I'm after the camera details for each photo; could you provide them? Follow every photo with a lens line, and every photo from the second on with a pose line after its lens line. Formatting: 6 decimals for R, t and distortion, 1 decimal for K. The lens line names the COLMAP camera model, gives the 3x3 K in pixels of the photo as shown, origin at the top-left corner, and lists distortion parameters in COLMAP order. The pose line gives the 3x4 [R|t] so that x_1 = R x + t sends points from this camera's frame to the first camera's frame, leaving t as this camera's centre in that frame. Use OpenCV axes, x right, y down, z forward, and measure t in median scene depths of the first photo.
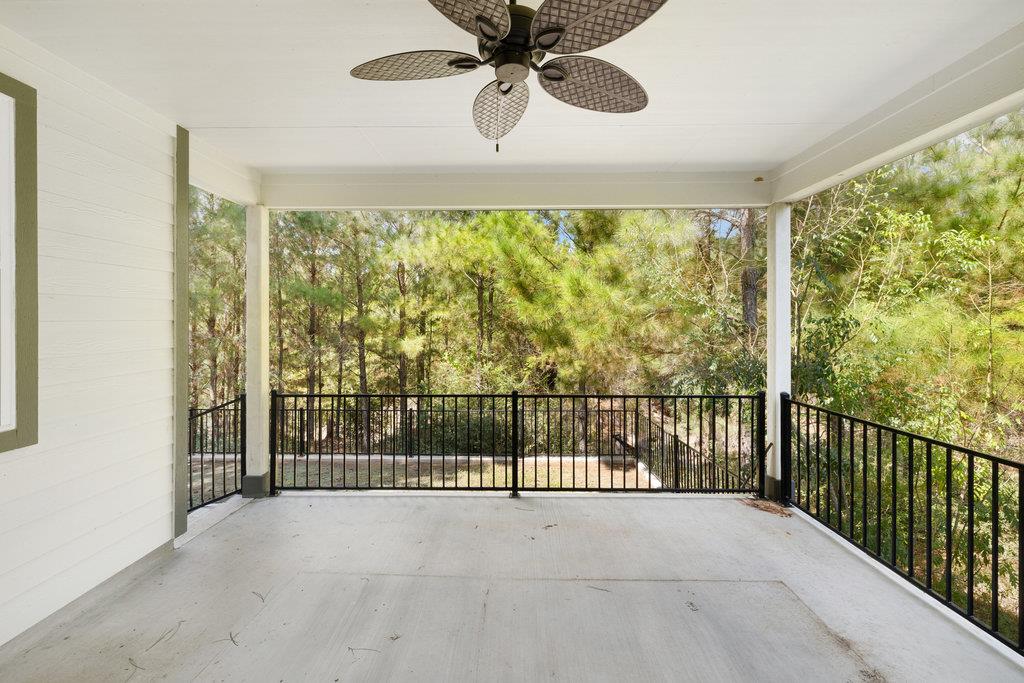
lens RADIAL K [[438.7, 0, 517.9], [0, 438.7, 334.7], [0, 0, 1]] dist [0.004395, -0.001074]
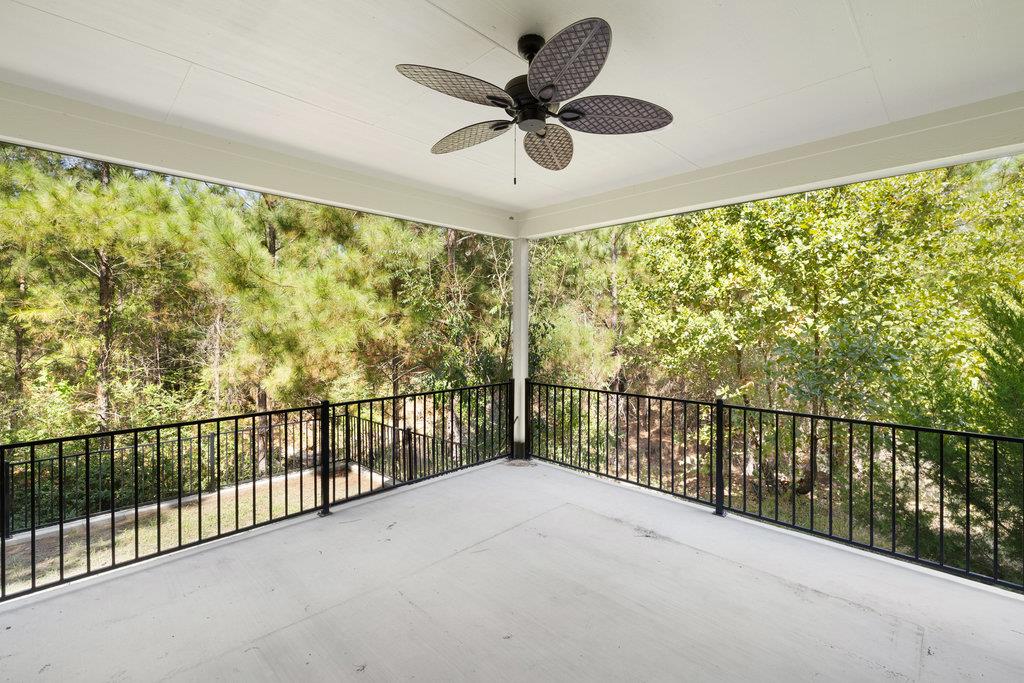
lens RADIAL K [[438.7, 0, 515.9], [0, 438.7, 336.2], [0, 0, 1]] dist [0.004395, -0.001074]
pose [[0.699666, -0.015750, 0.714296, -0.373190], [0.018811, 0.999817, 0.003620, -0.001427], [-0.714222, 0.010904, 0.699834, 0.062968]]
